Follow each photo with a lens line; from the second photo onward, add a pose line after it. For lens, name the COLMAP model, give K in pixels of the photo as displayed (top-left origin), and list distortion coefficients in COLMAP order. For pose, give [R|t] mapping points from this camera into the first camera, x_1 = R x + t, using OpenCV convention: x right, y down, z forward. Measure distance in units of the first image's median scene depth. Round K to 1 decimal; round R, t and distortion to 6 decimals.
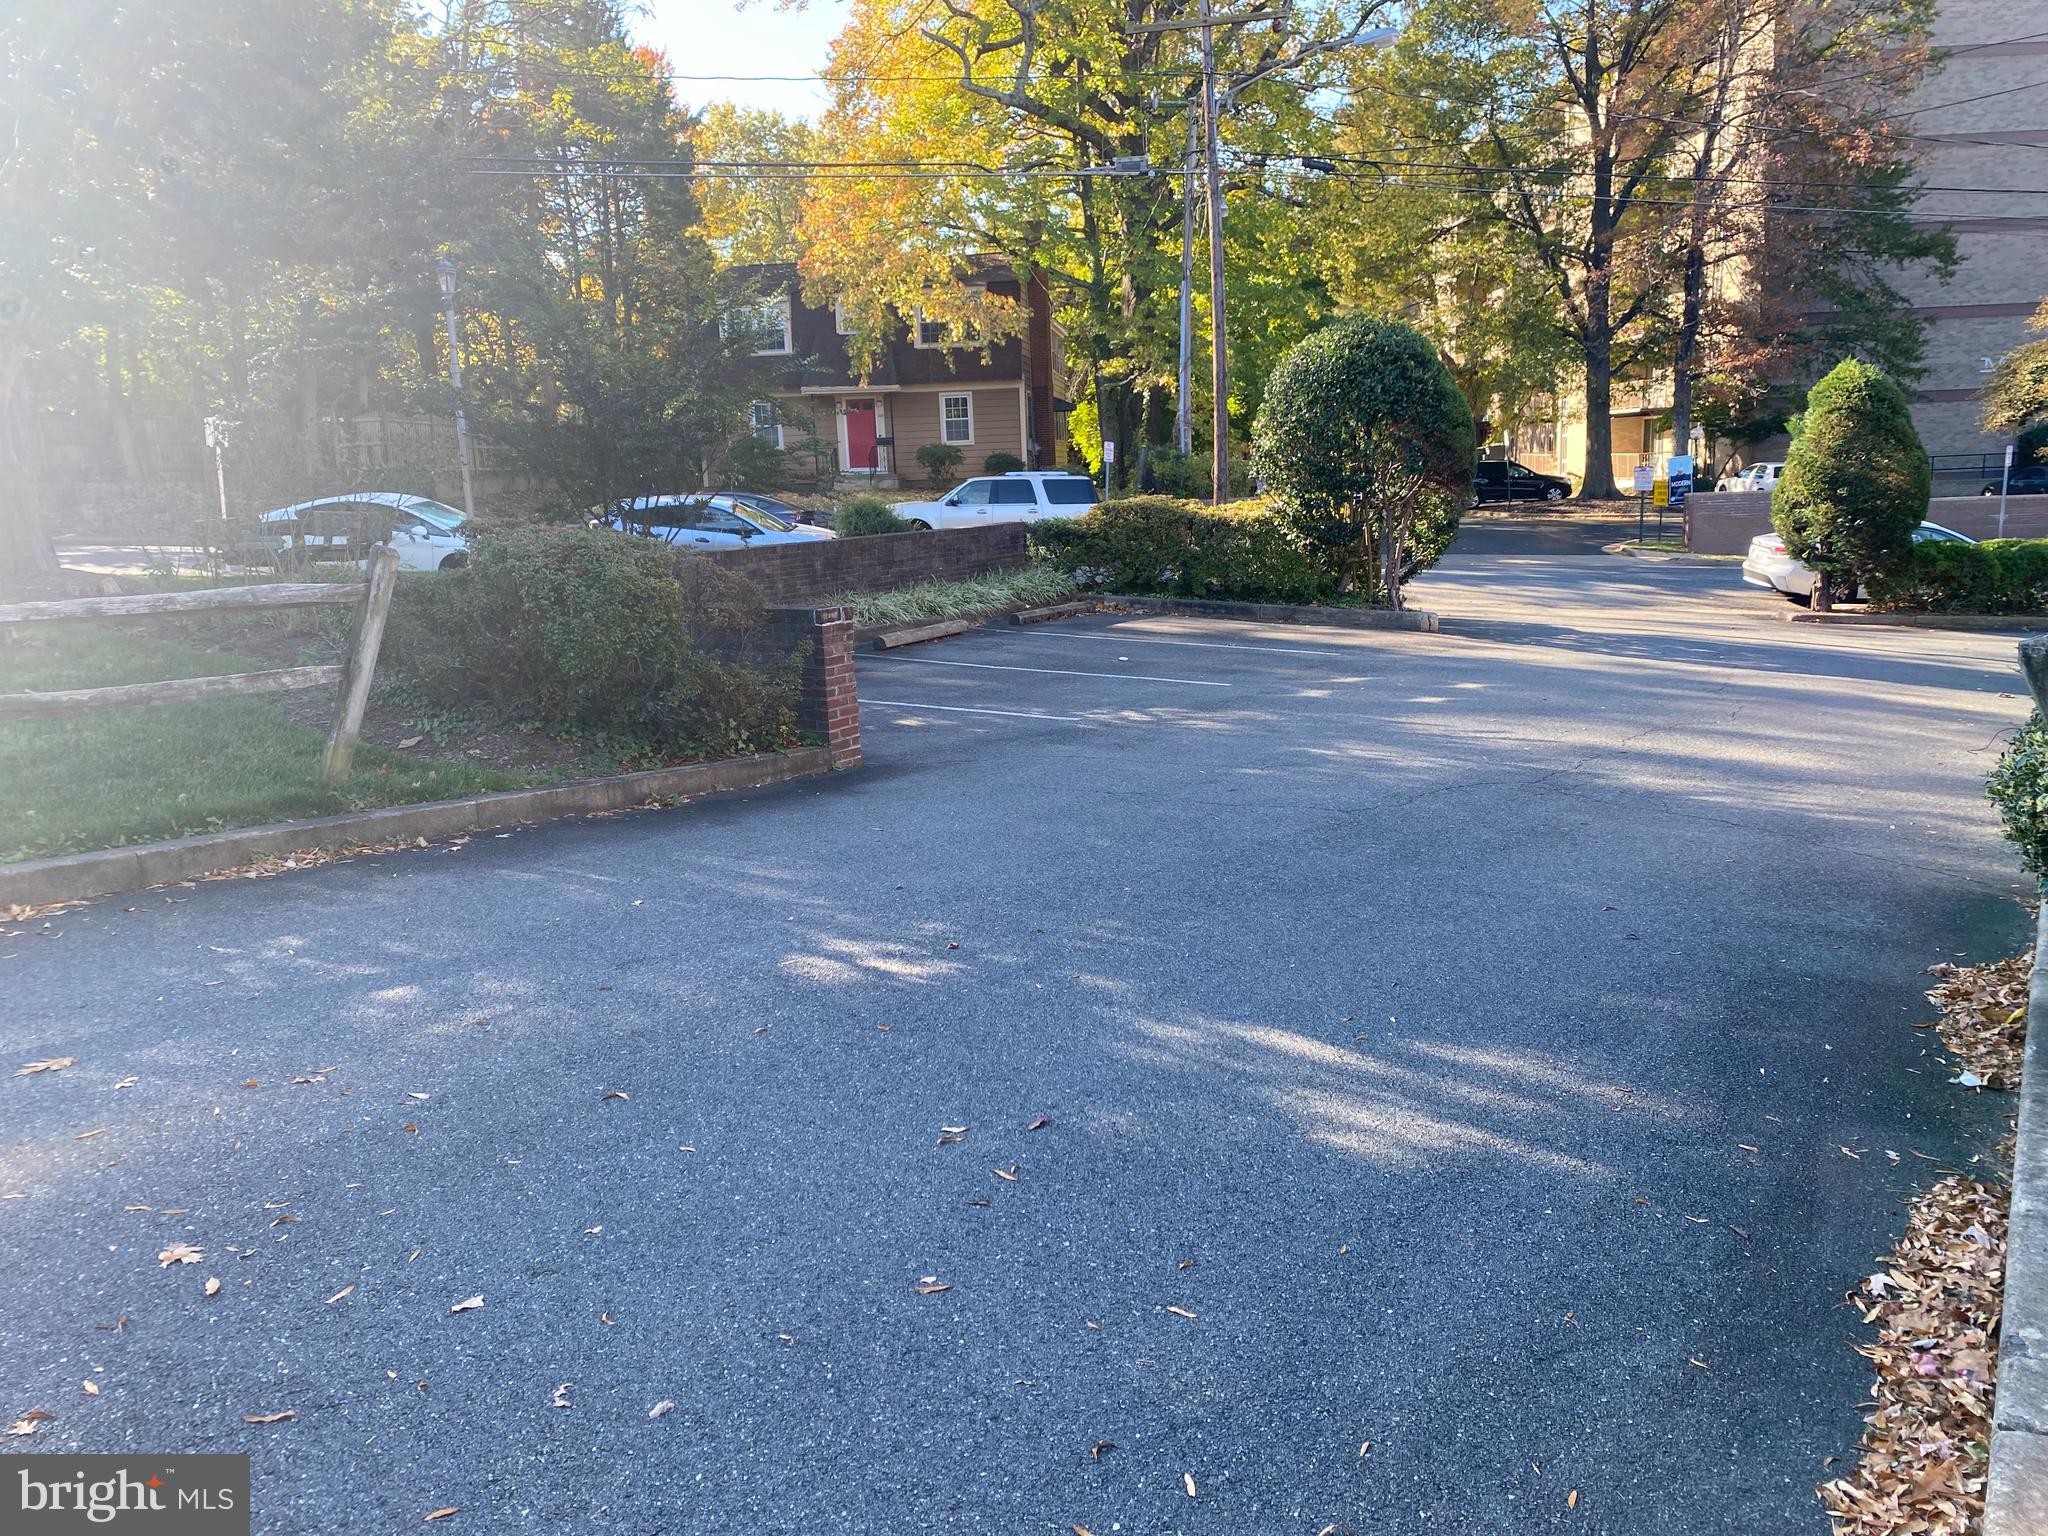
lens RADIAL K [[1551.8, 0, 1024.2], [0, 1551.8, 770.6], [0, 0, 1]] dist [0.002552, 0.003979]
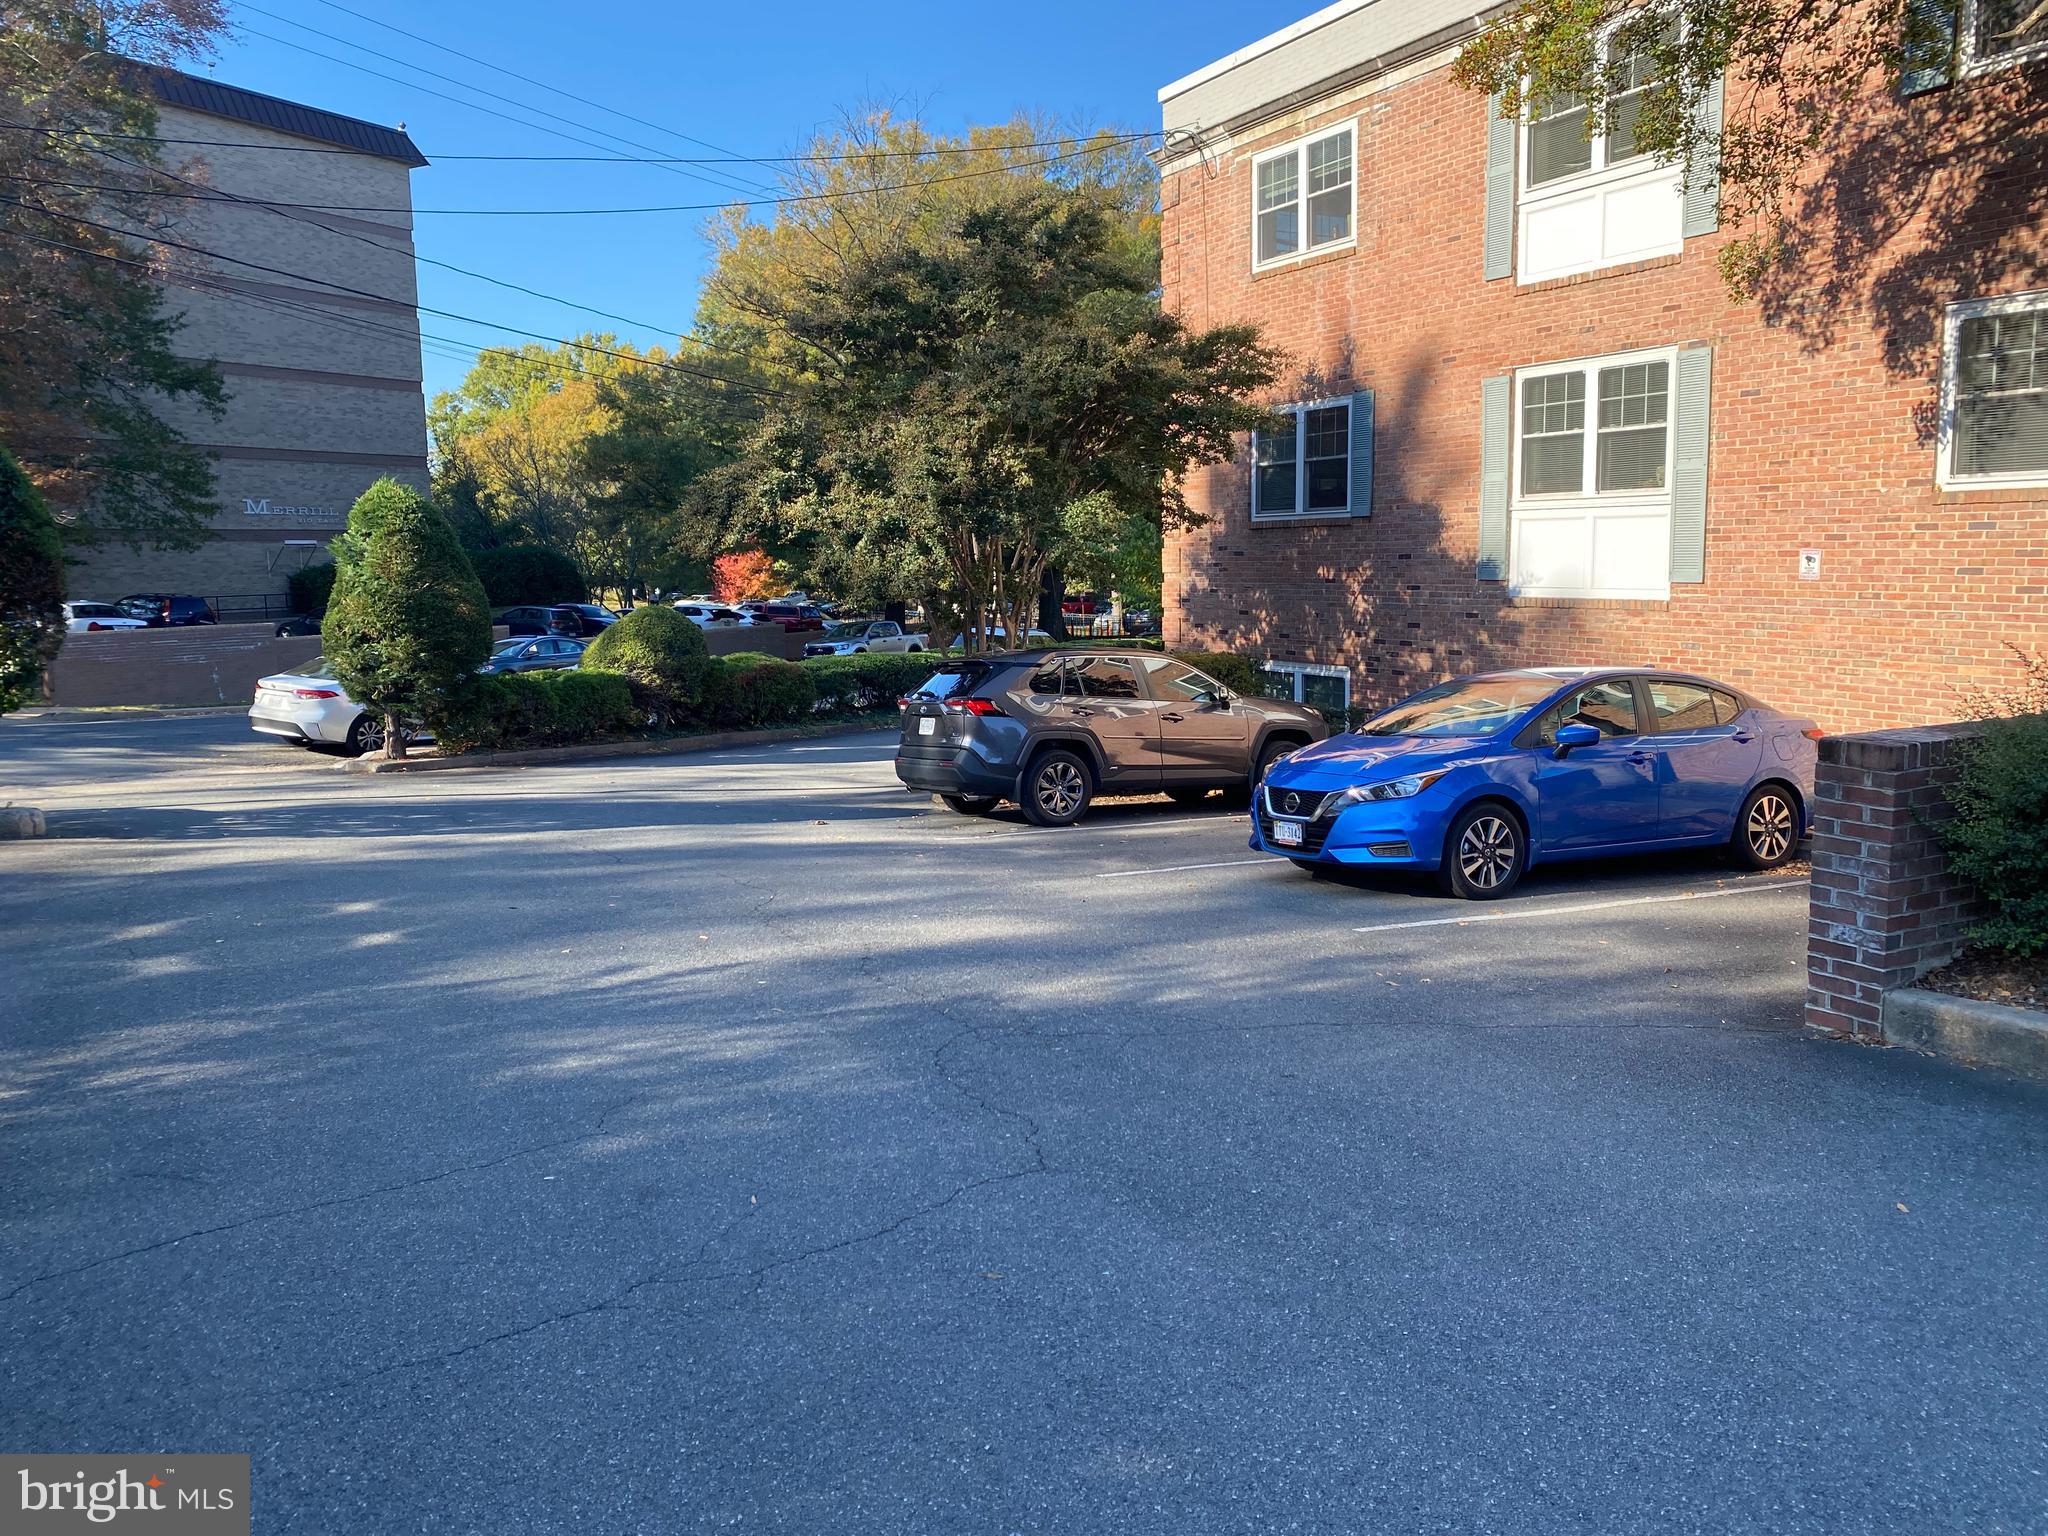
lens RADIAL K [[1551.8, 0, 1024.0], [0, 1551.8, 760.6], [0, 0, 1]] dist [0.002552, 0.003979]
pose [[0.465537, -0.085175, 0.880921, -0.047834], [0.171667, 0.985145, 0.004532, -0.022010], [-0.868220, 0.149115, 0.473243, 0.136813]]
